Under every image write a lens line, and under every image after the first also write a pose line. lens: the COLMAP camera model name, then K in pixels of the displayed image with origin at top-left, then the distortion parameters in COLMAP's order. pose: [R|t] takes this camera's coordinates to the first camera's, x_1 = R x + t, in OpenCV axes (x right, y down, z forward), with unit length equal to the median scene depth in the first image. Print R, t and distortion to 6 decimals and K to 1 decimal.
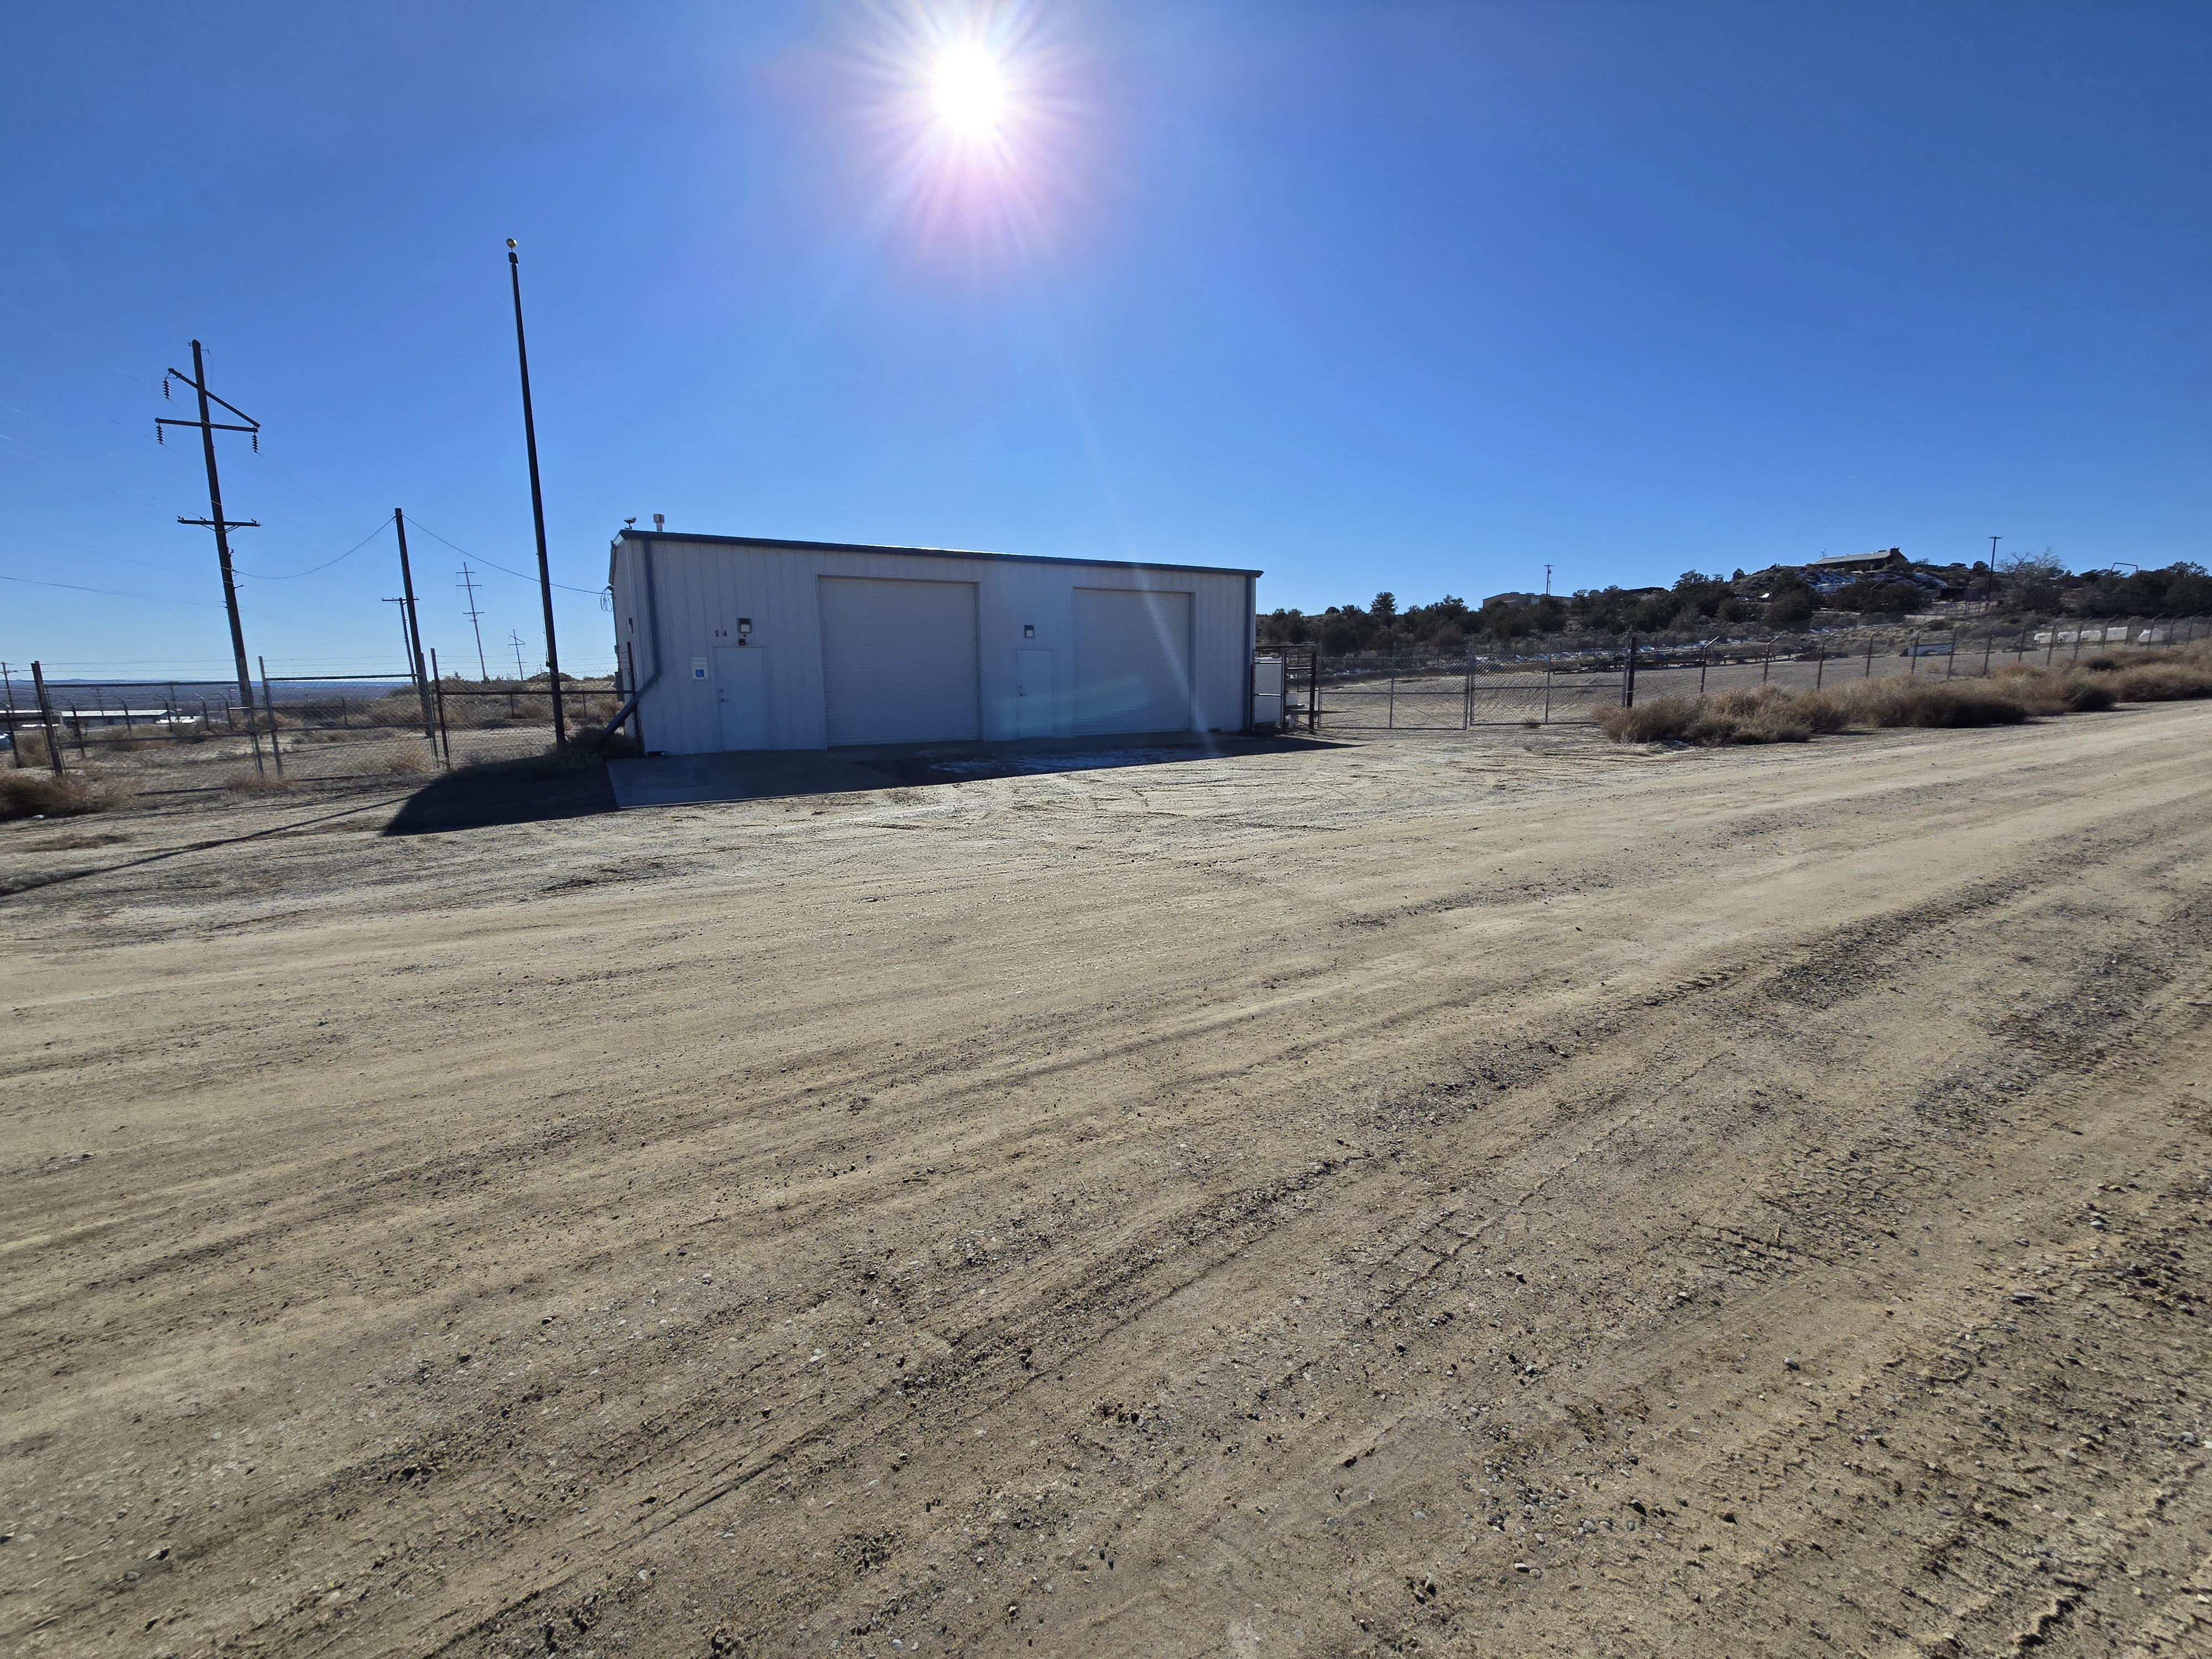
lens RADIAL K [[911.3, 0, 1095.4], [0, 911.3, 823.4], [0, 0, 1]] dist [-0.003758, -0.000268]
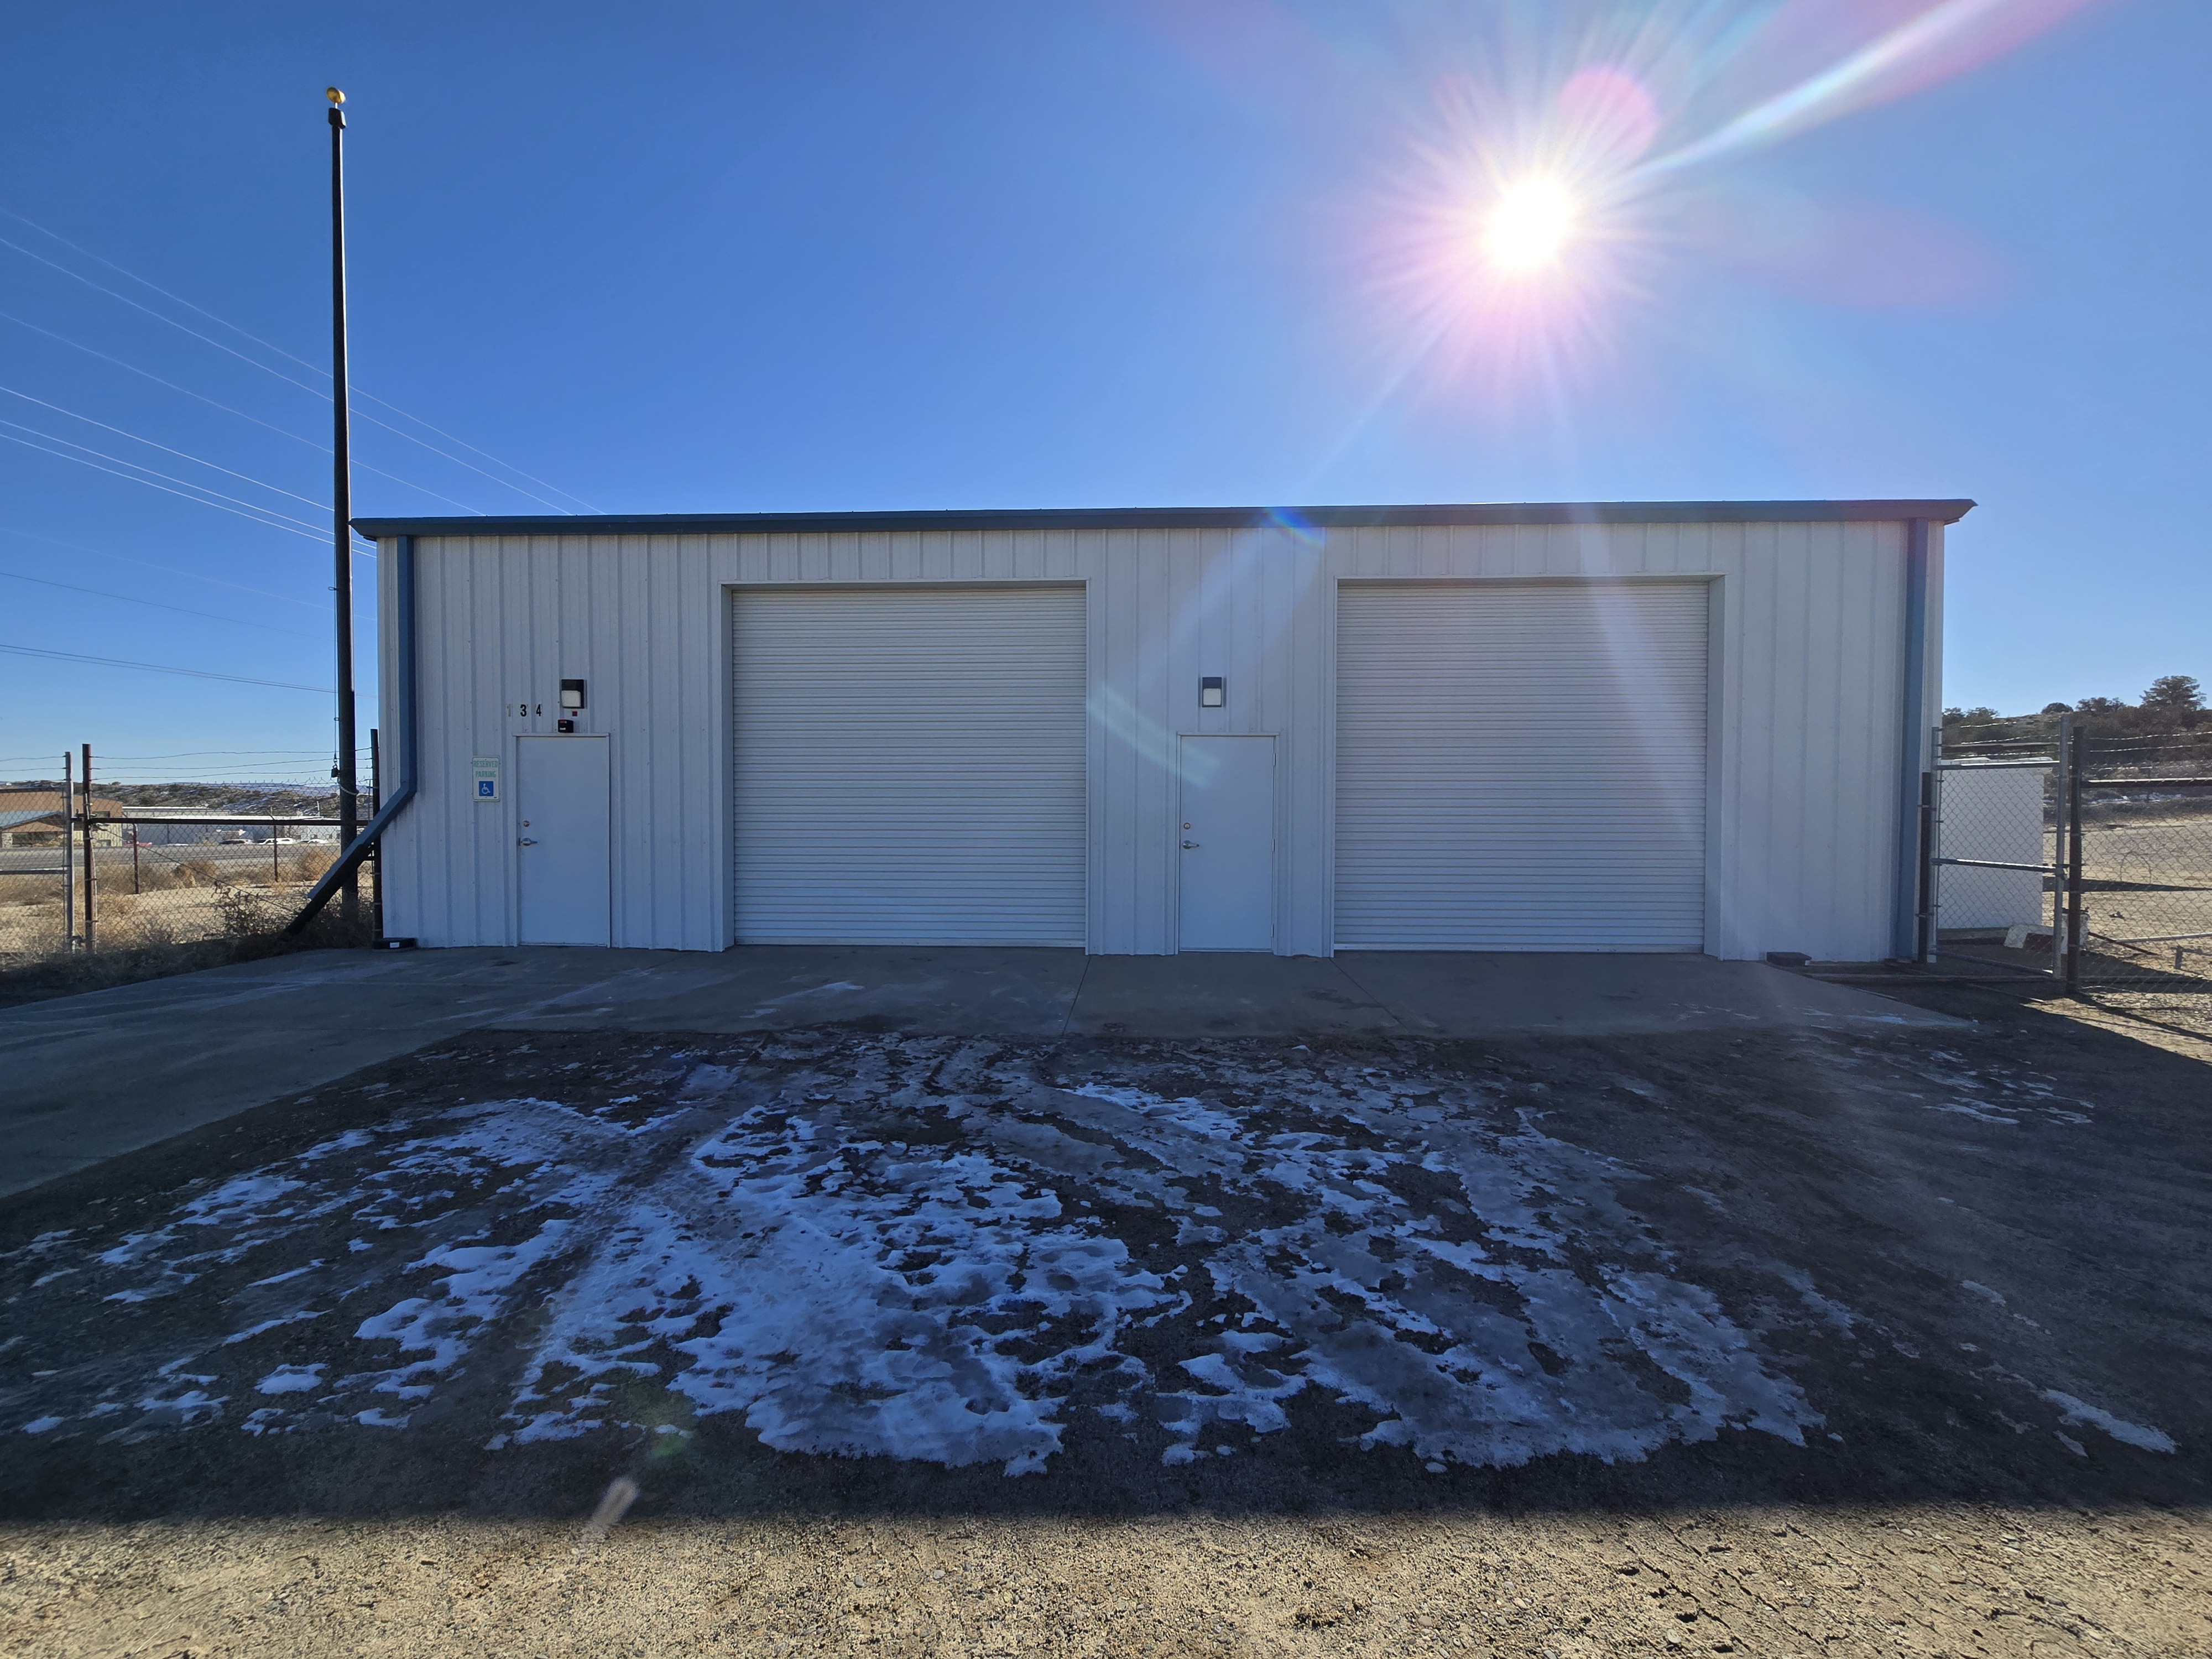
lens RADIAL K [[911.3, 0, 1095.4], [0, 911.3, 823.4], [0, 0, 1]] dist [-0.003758, -0.000268]
pose [[0.849850, 0.020884, -0.526610, 0.086771], [-0.091484, 0.989891, -0.108382, -0.090737], [0.519023, 0.140285, 0.843169, 0.559552]]
